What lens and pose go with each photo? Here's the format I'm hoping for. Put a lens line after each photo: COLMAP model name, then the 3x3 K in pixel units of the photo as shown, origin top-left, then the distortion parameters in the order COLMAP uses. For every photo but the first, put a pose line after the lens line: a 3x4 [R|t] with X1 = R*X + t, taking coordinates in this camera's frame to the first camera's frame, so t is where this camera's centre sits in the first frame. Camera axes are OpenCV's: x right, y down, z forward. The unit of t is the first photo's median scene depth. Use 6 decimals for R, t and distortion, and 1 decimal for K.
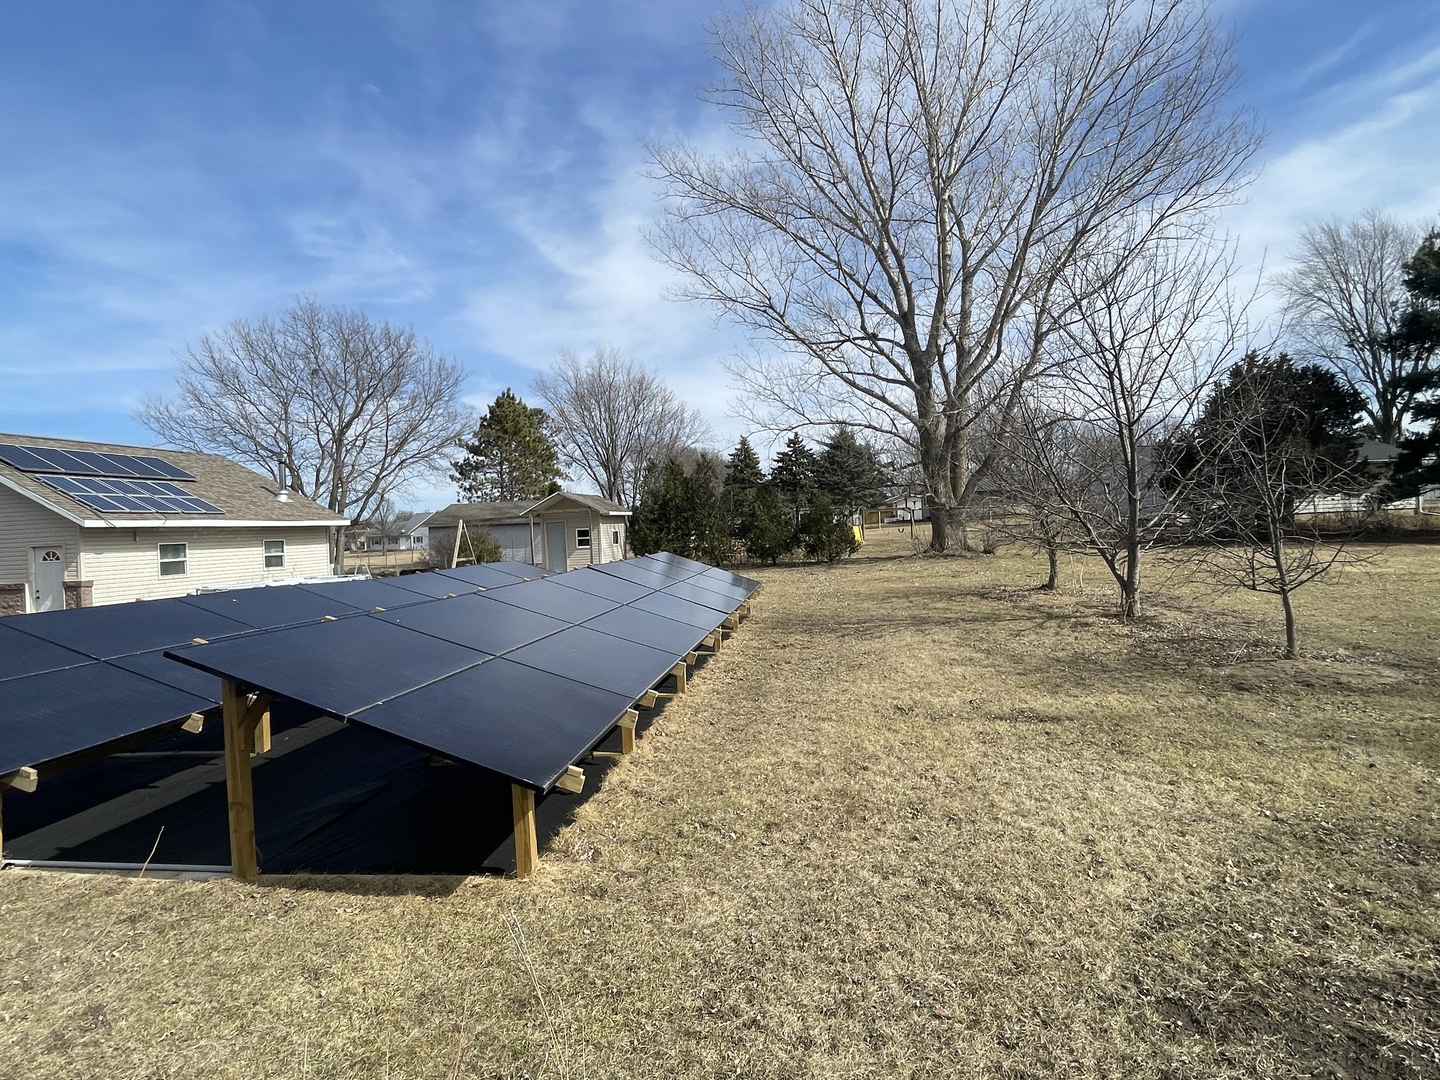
lens RADIAL K [[793.5, 0, 717.8], [0, 793.5, 534.4], [0, 0, 1]] dist [-0.017934, 0.008978]
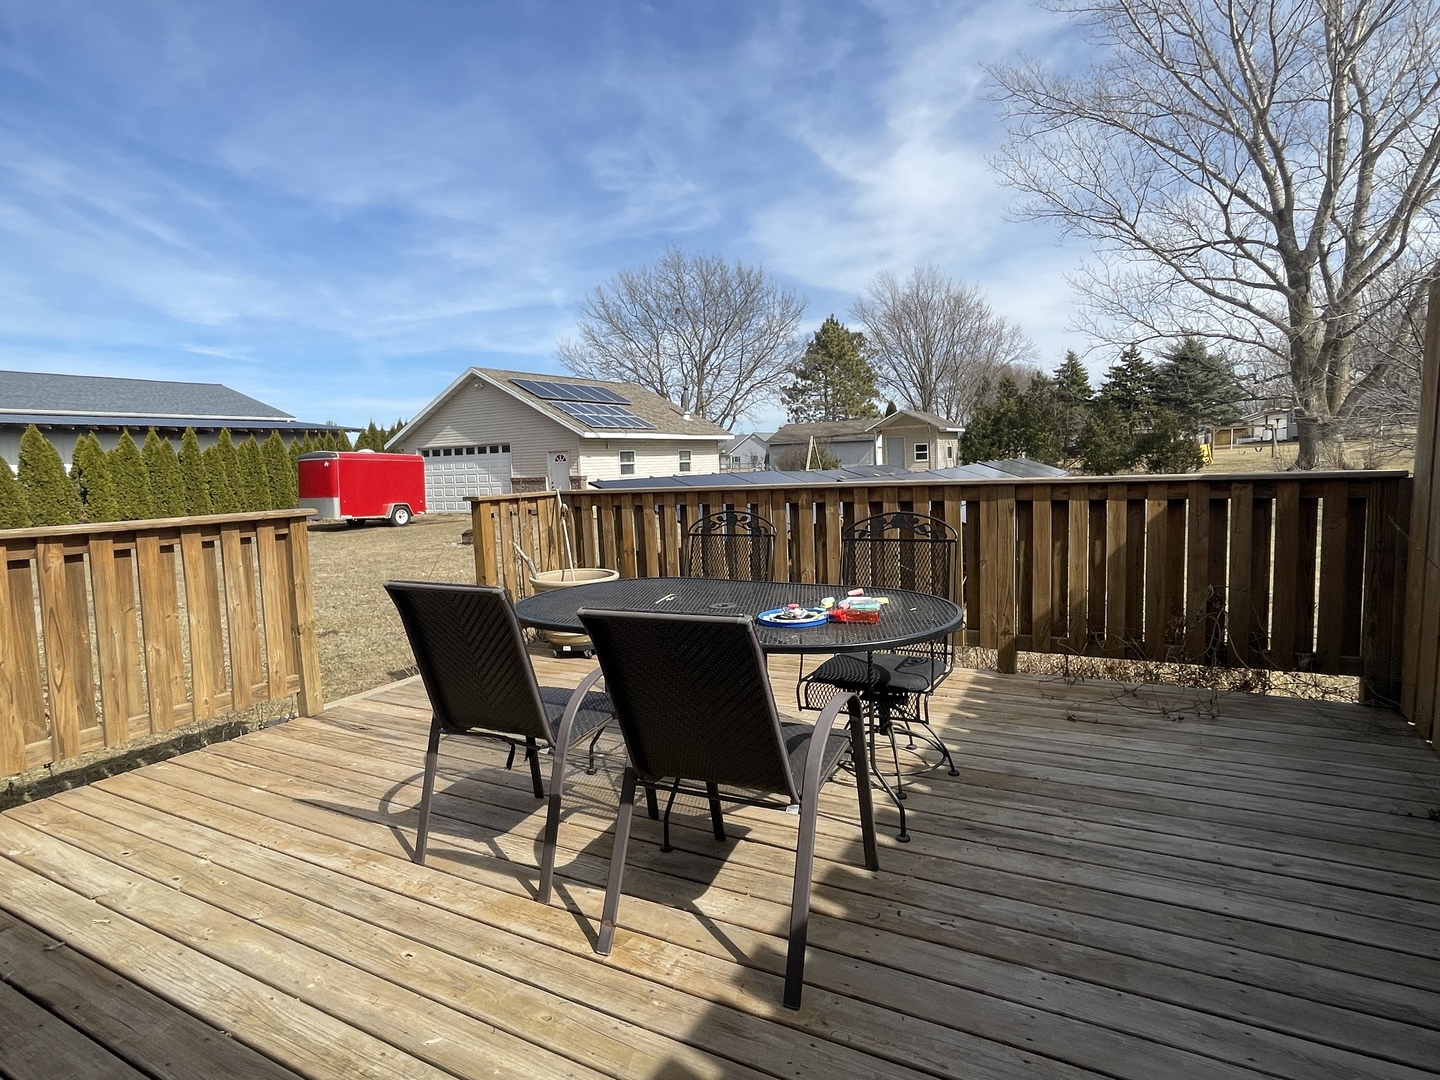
lens RADIAL K [[793.4, 0, 719.8], [0, 793.4, 525.1], [0, 0, 1]] dist [-0.002279, 0.003184]
pose [[0.933890, 0.037929, -0.355544, -0.044167], [-0.007392, 0.996194, 0.086855, 0.015074], [0.357485, -0.078485, 0.930615, -0.171098]]
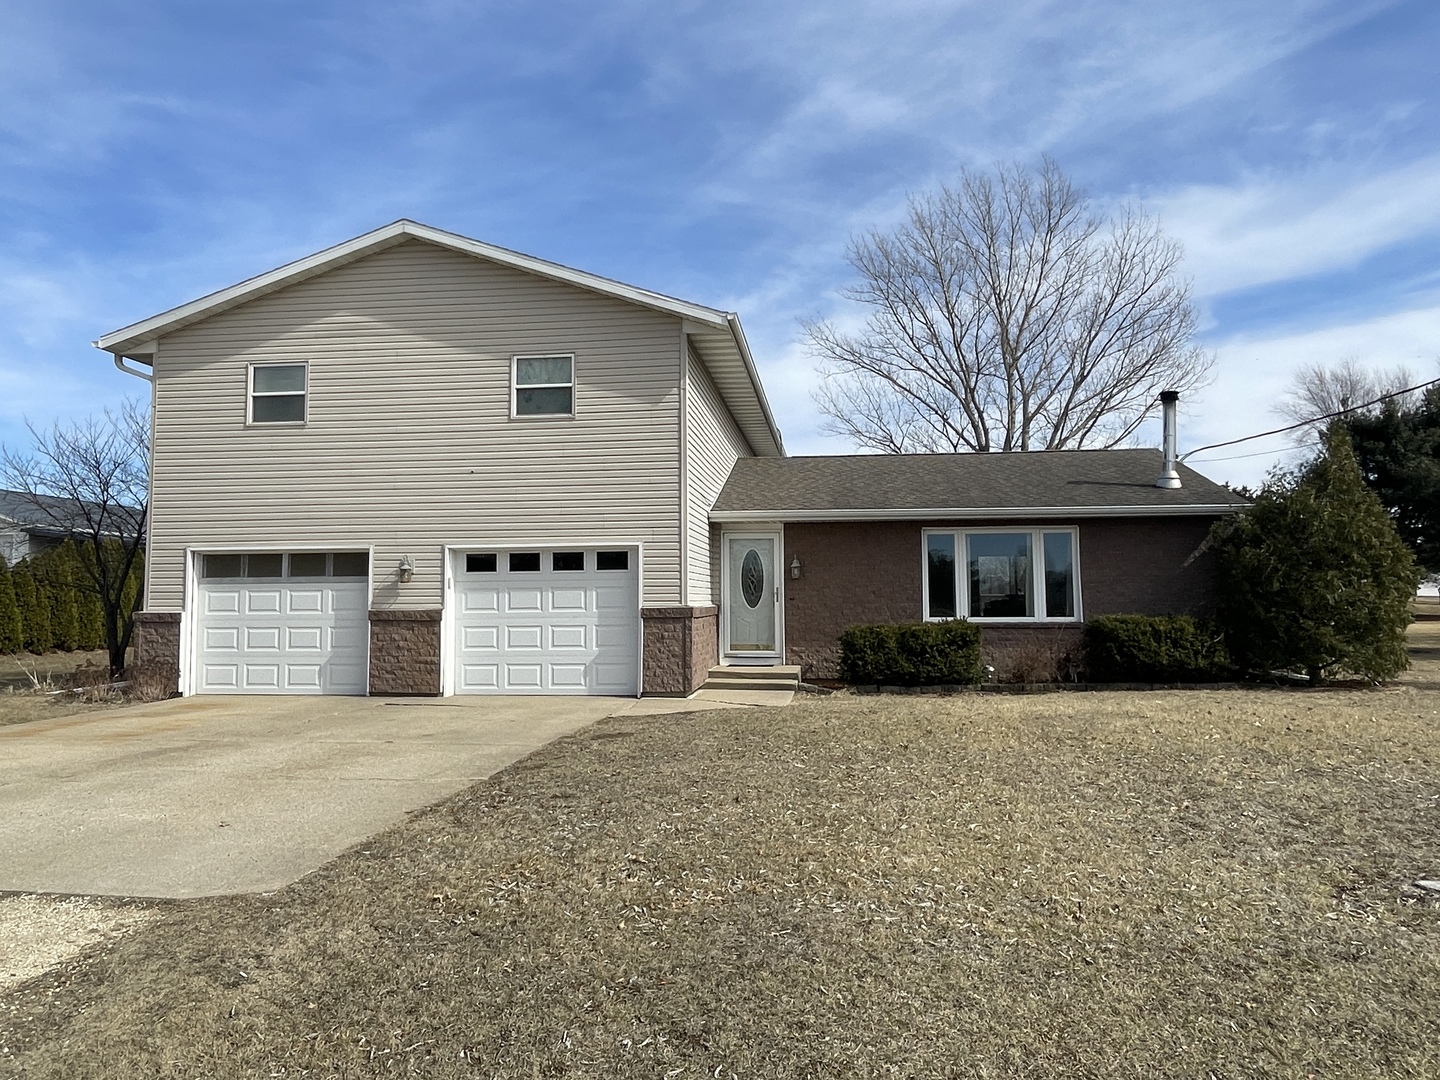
lens RADIAL K [[1025.6, 0, 721.1], [0, 1025.6, 539.0], [0, 0, 1]] dist [-0.000481, -0.000204]
pose [[0.999066, 0.035637, 0.024426, -0.380610], [-0.033905, 0.997110, -0.067983, 0.036809], [-0.026778, 0.067091, 0.997387, -1.138866]]
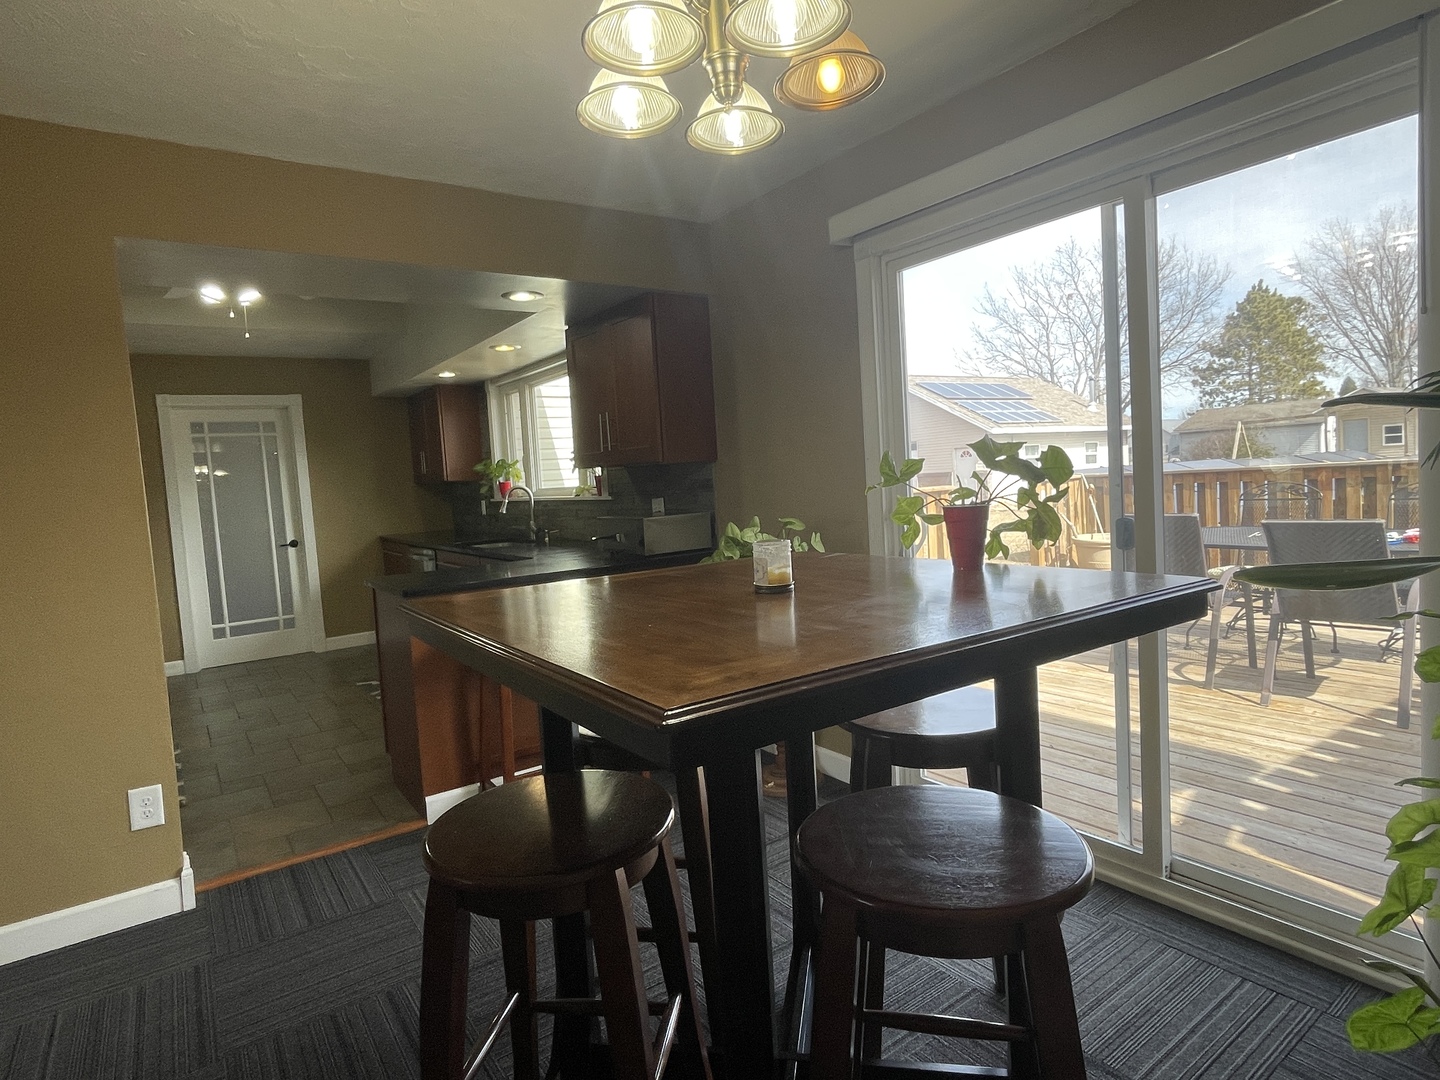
lens RADIAL K [[793.5, 0, 717.8], [0, 793.5, 534.4], [0, 0, 1]] dist [-0.017934, 0.008978]
pose [[0.686721, 0.054727, -0.724858, -0.046579], [0.023484, 0.994971, 0.097369, 0.015704], [0.726542, -0.083888, 0.681982, -0.280074]]
